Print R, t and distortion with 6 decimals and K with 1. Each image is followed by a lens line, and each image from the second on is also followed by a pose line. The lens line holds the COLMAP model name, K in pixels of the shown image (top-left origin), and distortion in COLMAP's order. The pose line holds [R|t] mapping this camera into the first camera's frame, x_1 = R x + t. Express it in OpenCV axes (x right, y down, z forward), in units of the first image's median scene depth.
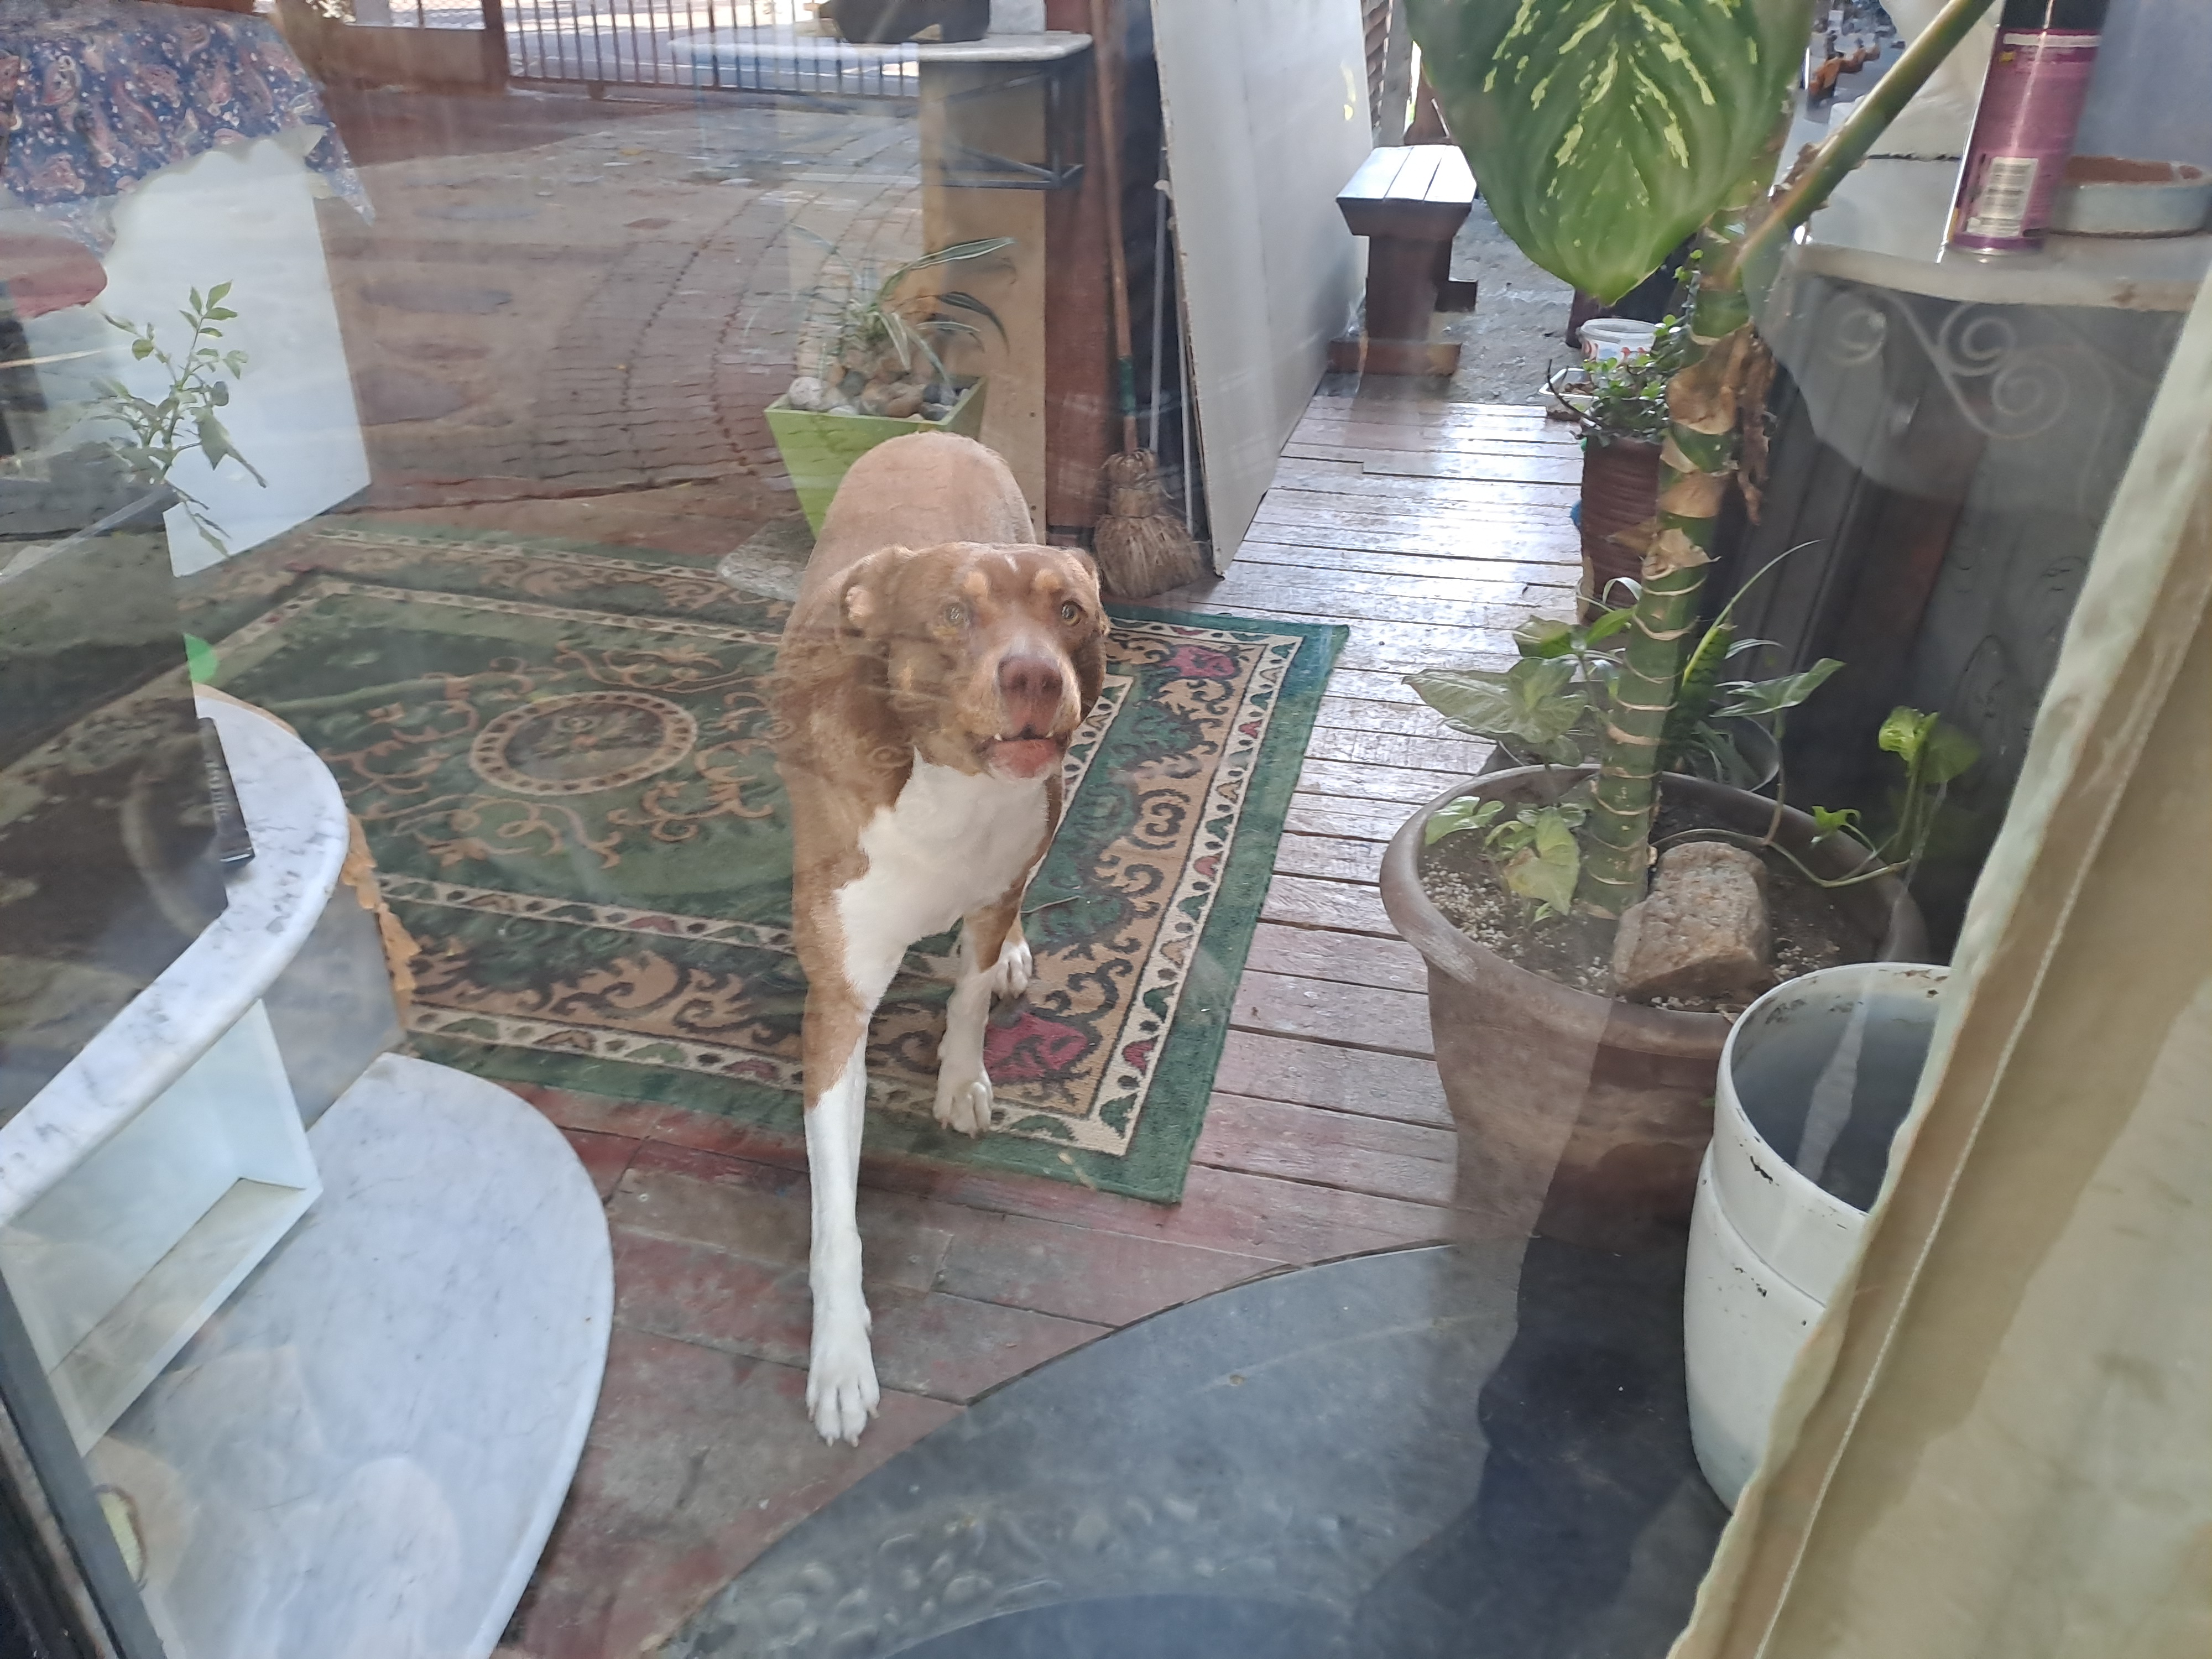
lens RADIAL K [[1642.6, 0, 1056.0], [0, 1642.6, 855.3], [0, 0, 1]] dist [0.052067, -0.063734]
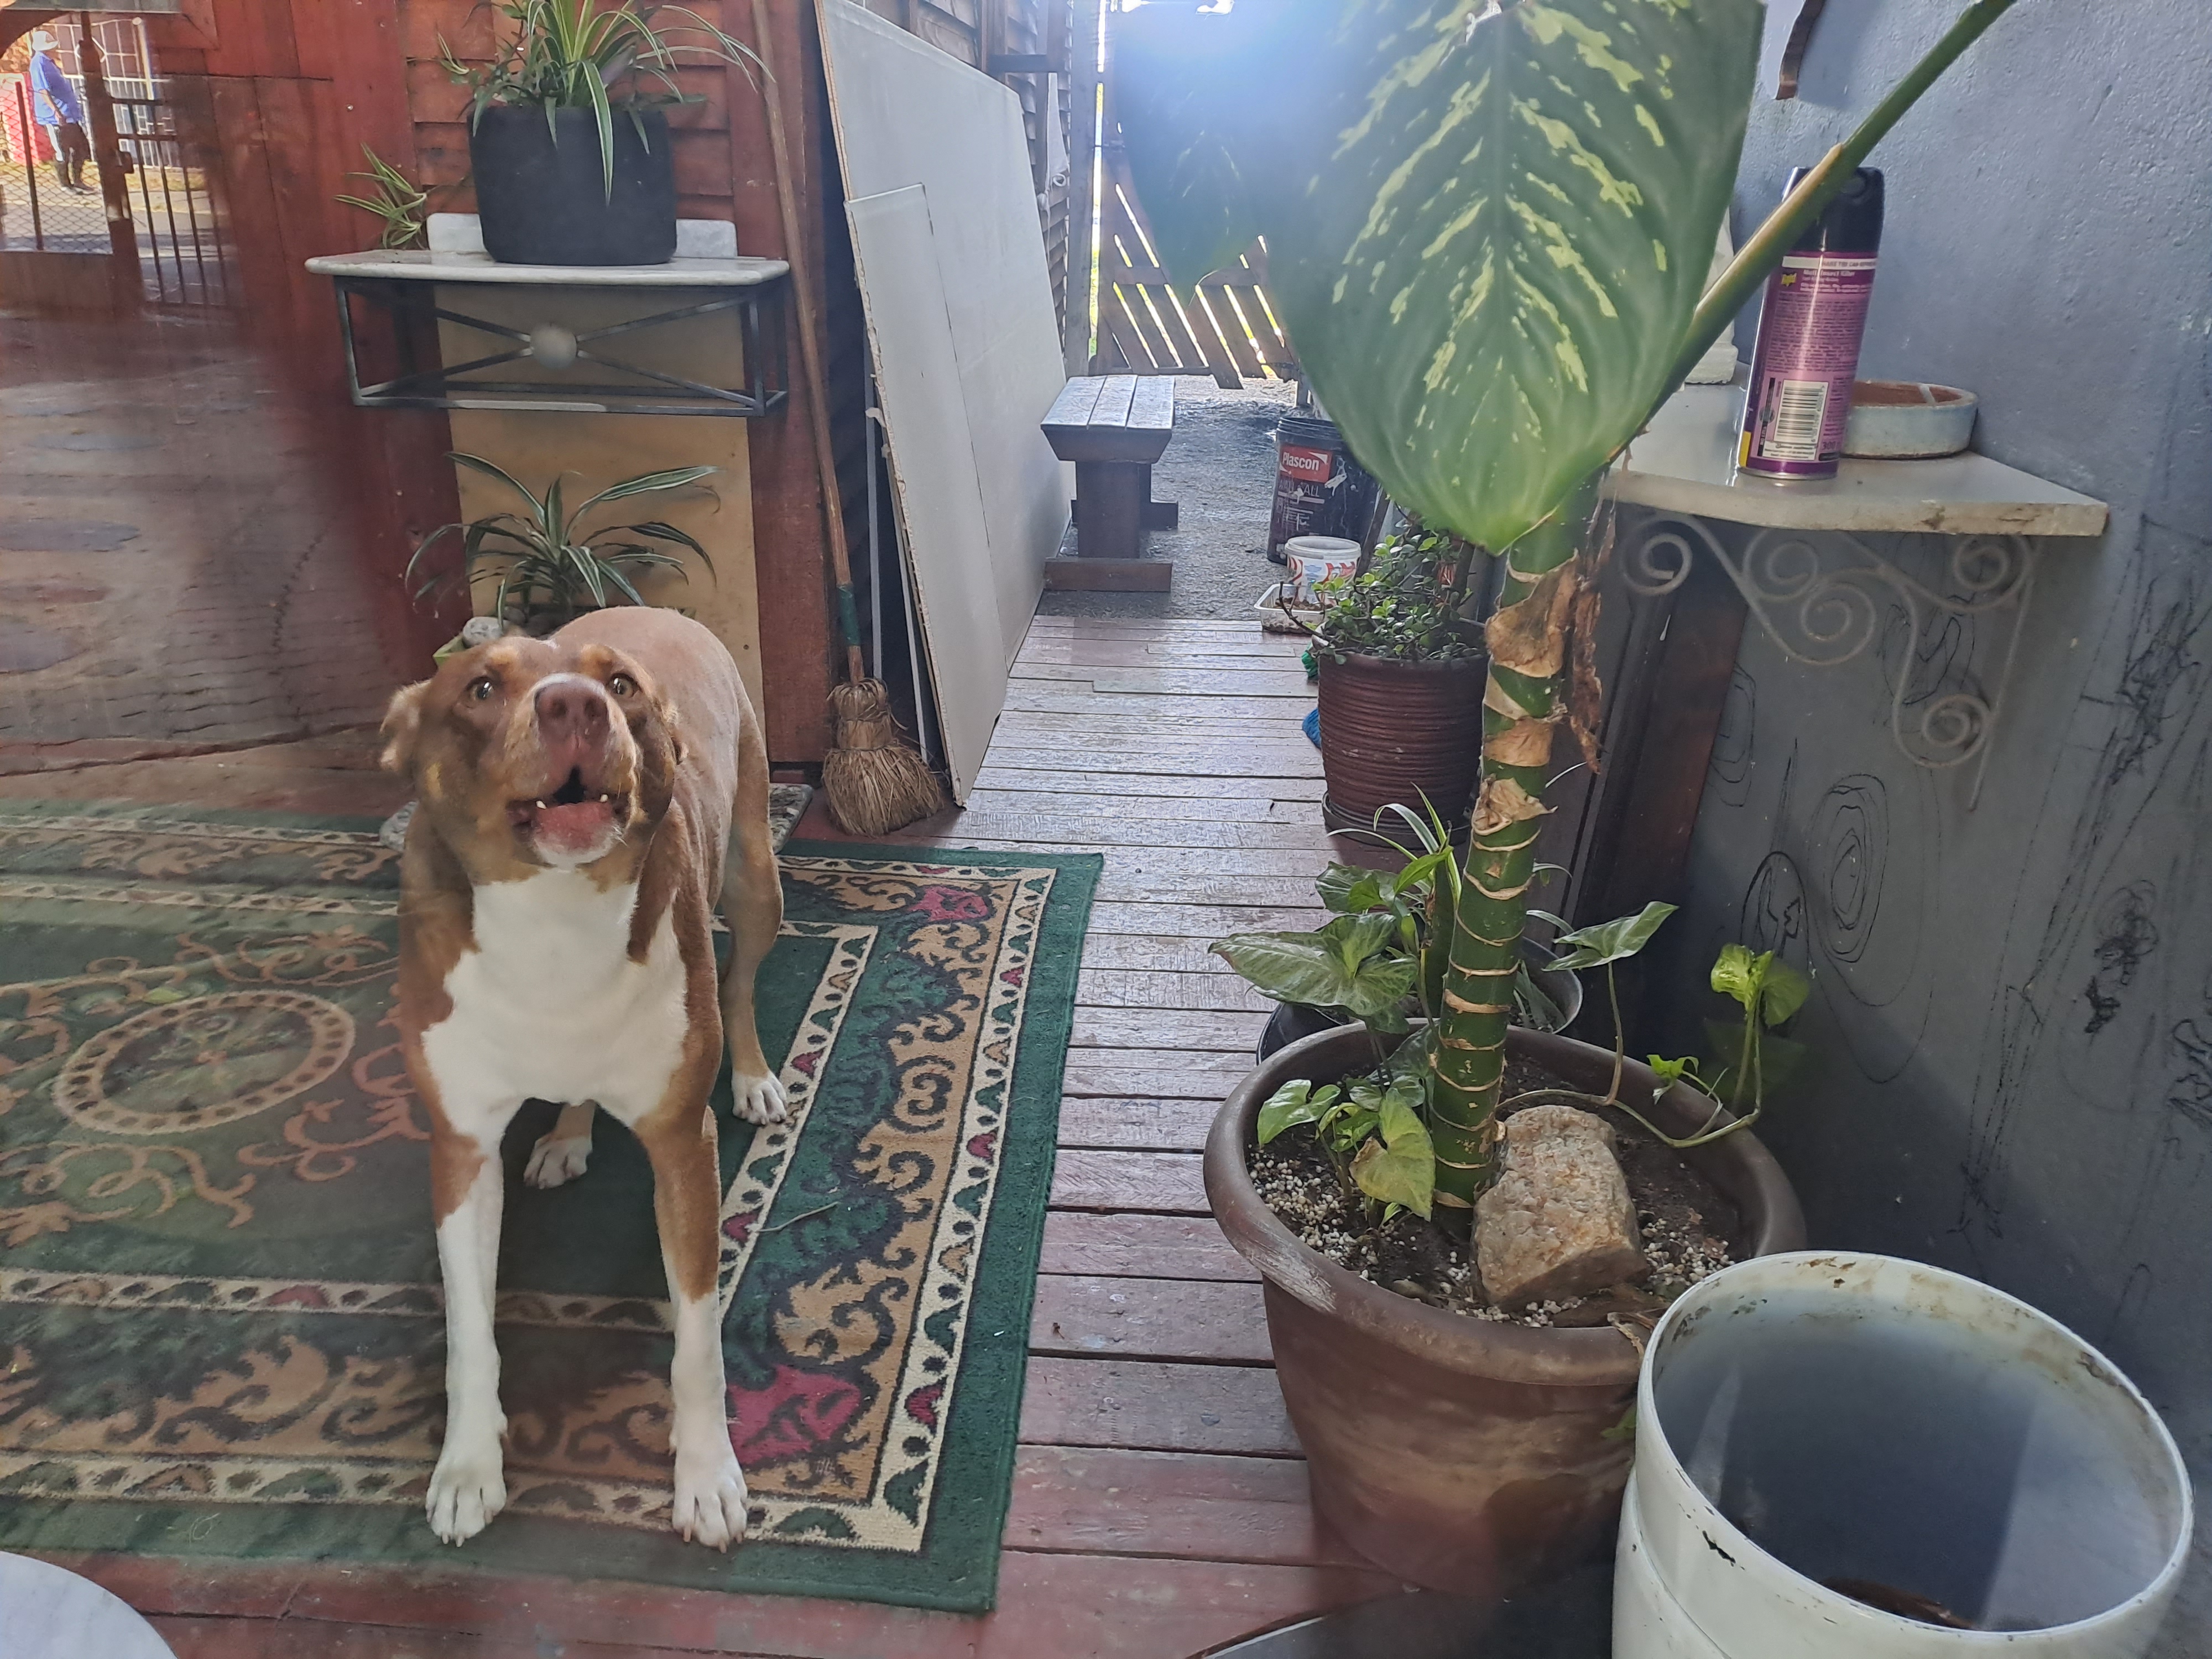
lens RADIAL K [[1642.6, 0, 1120.1], [0, 1642.6, 820.4], [0, 0, 1]] dist [0.052067, -0.063734]
pose [[0.976870, -0.056320, 0.206282, -0.008968], [0.084845, 0.987591, -0.132156, -0.049914], [-0.196279, 0.146602, 0.969527, 0.121206]]
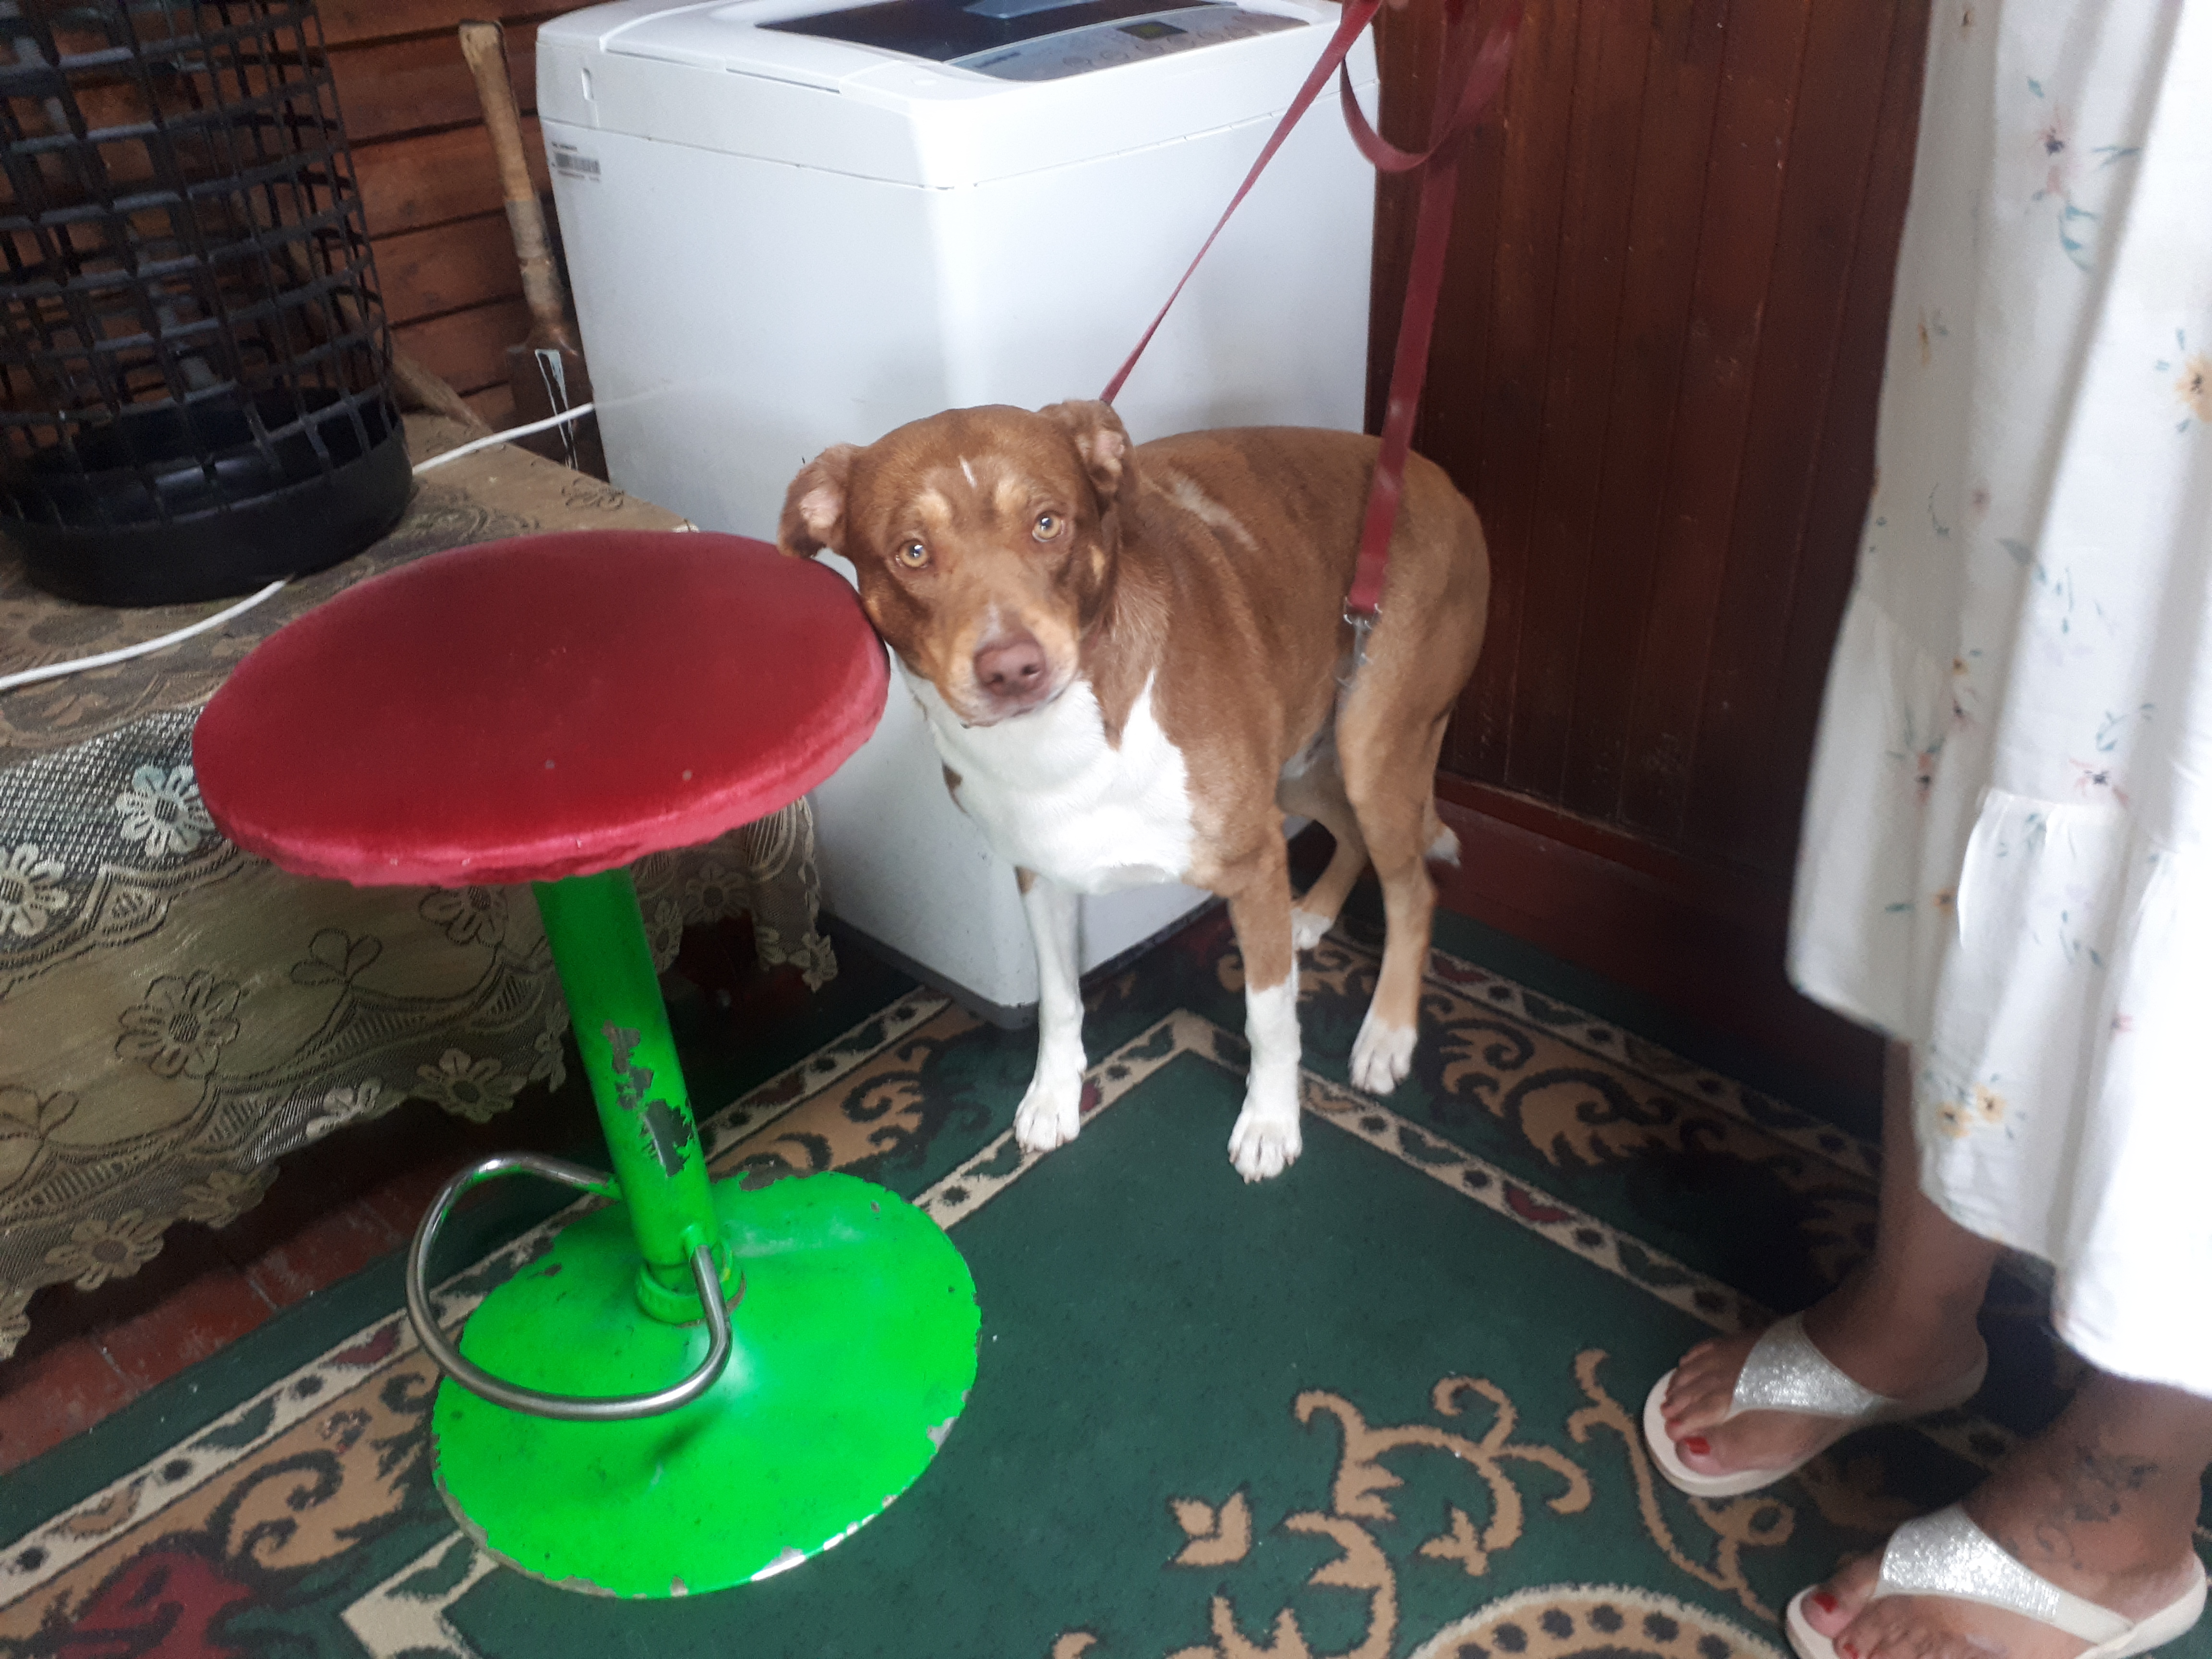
lens RADIAL K [[1839.1, 0, 1081.9], [0, 1839.1, 827.8], [0, 0, 1]] dist [0.079231, -0.073192]
pose [[-0.877213, -0.232586, 0.420001, -0.396134], [0.265153, 0.494593, 0.827690, -0.801239], [-0.400239, 0.837425, -0.372193, 1.330489]]
